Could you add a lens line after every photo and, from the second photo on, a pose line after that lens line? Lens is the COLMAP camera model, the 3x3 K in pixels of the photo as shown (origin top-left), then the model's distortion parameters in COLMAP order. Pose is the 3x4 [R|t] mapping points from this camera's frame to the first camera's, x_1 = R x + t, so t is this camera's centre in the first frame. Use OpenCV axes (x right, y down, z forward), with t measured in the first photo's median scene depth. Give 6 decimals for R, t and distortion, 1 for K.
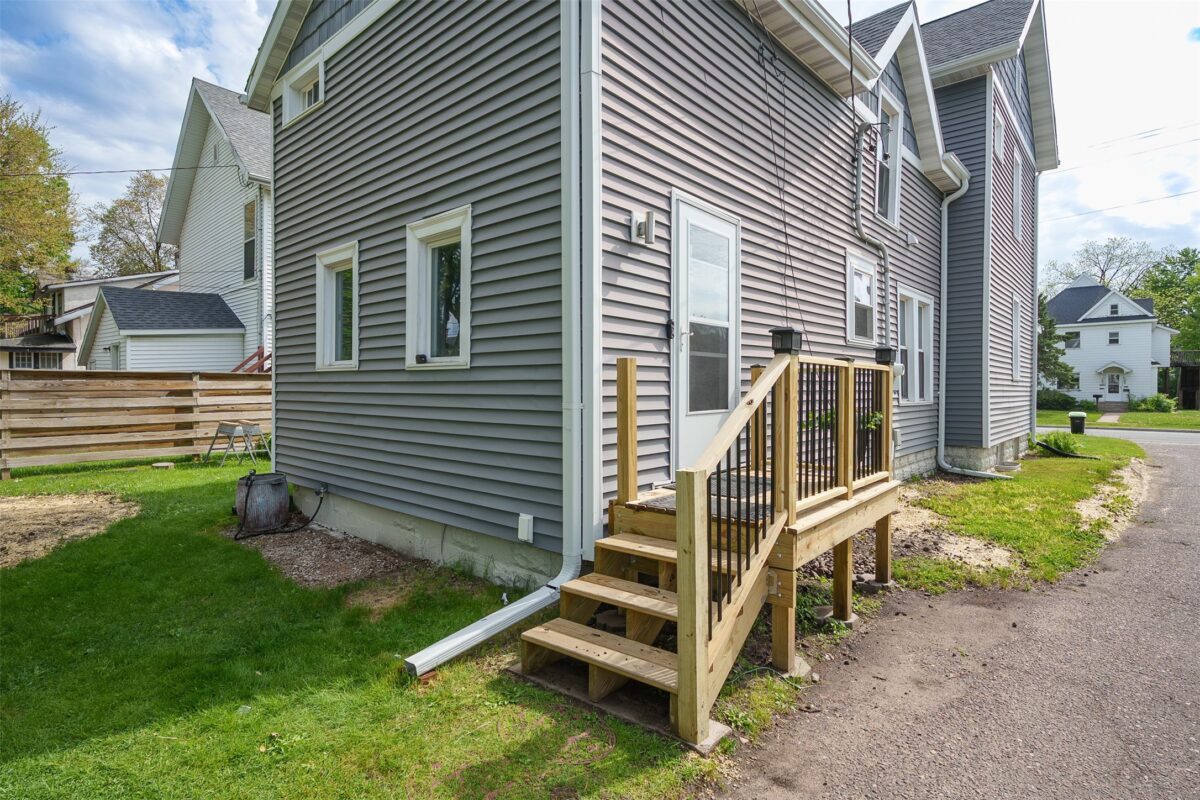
lens RADIAL K [[607.7, 0, 608.8], [0, 607.7, 392.4], [0, 0, 1]] dist [-0.002381, -0.000355]
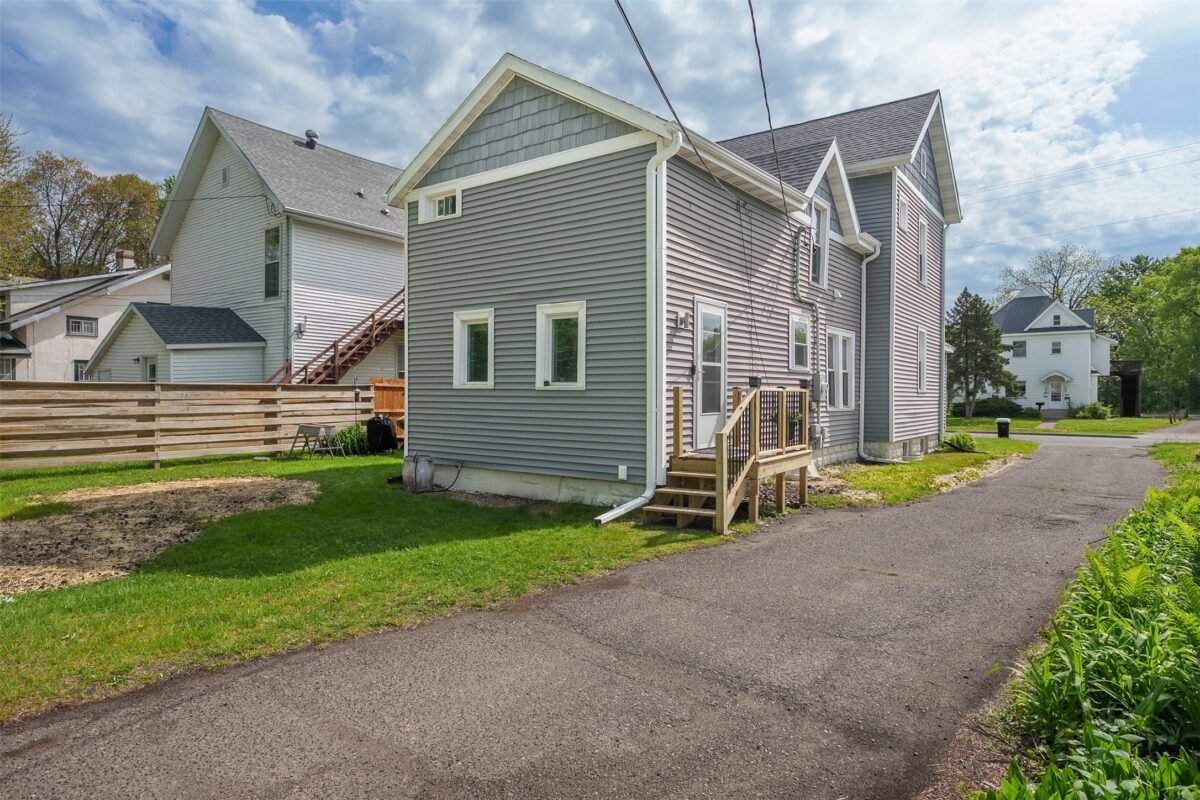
lens RADIAL K [[697.6, 0, 600.0], [0, 697.6, 400.0], [0, 0, 1]] dist [0.000995, 0.000260]
pose [[0.996628, 0.001488, 0.082042, -0.208934], [-0.001654, 0.999997, 0.001963, -0.007624], [-0.082039, -0.002093, 0.996627, -0.650260]]
